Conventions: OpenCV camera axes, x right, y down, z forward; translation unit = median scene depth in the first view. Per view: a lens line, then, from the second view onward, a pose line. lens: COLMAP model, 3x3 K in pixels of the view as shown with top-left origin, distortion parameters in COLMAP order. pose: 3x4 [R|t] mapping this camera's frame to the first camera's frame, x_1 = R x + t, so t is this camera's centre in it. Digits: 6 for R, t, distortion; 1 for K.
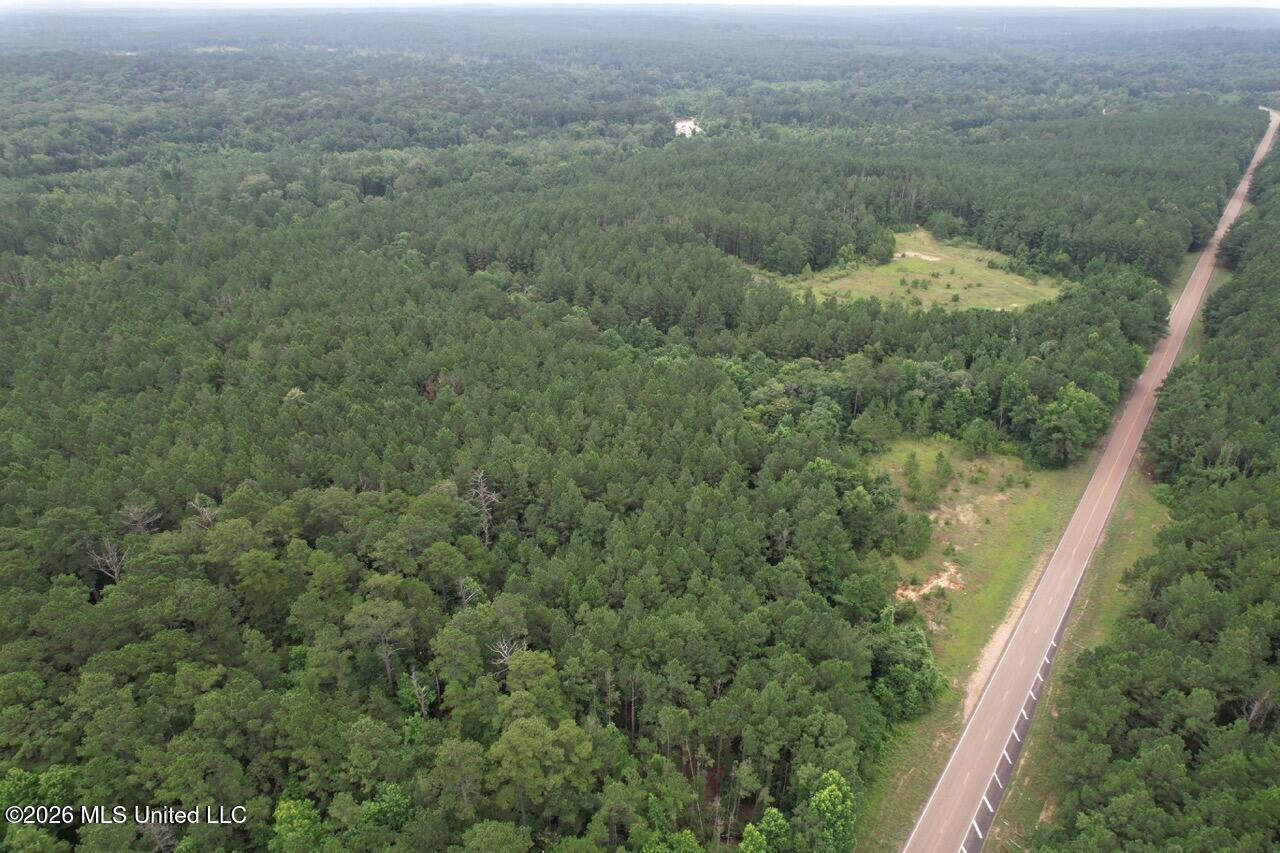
lens RADIAL K [[822.7, 0, 640.7], [0, 822.7, 426.4], [0, 0, 1]] dist [-0.075732, 0.068299]
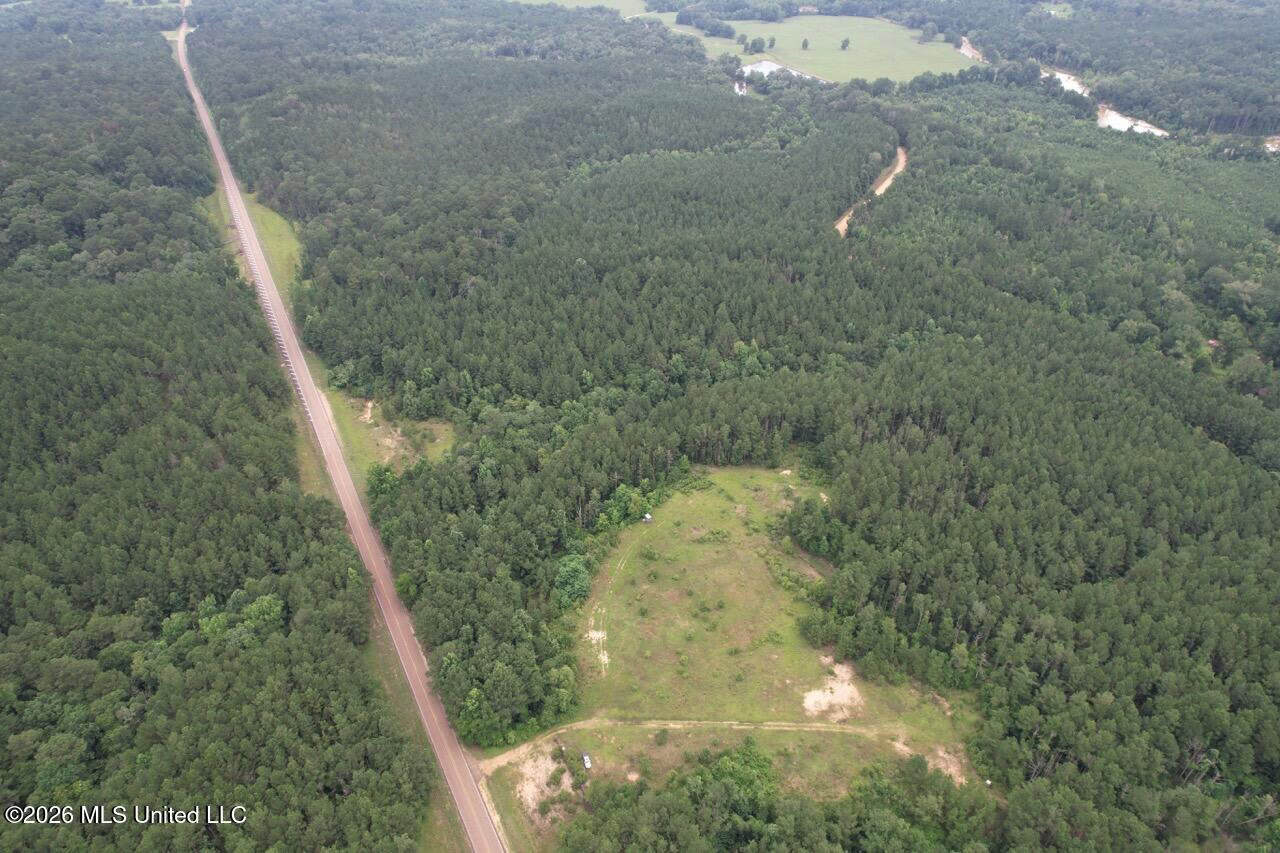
lens RADIAL K [[822.7, 0, 651.3], [0, 822.7, 438.2], [0, 0, 1]] dist [-0.075732, 0.068299]
pose [[-0.405550, 0.539749, -0.737699, 1.557814], [-0.429045, 0.600217, 0.675026, -1.441832], [0.807124, 0.590263, -0.011841, 1.523958]]
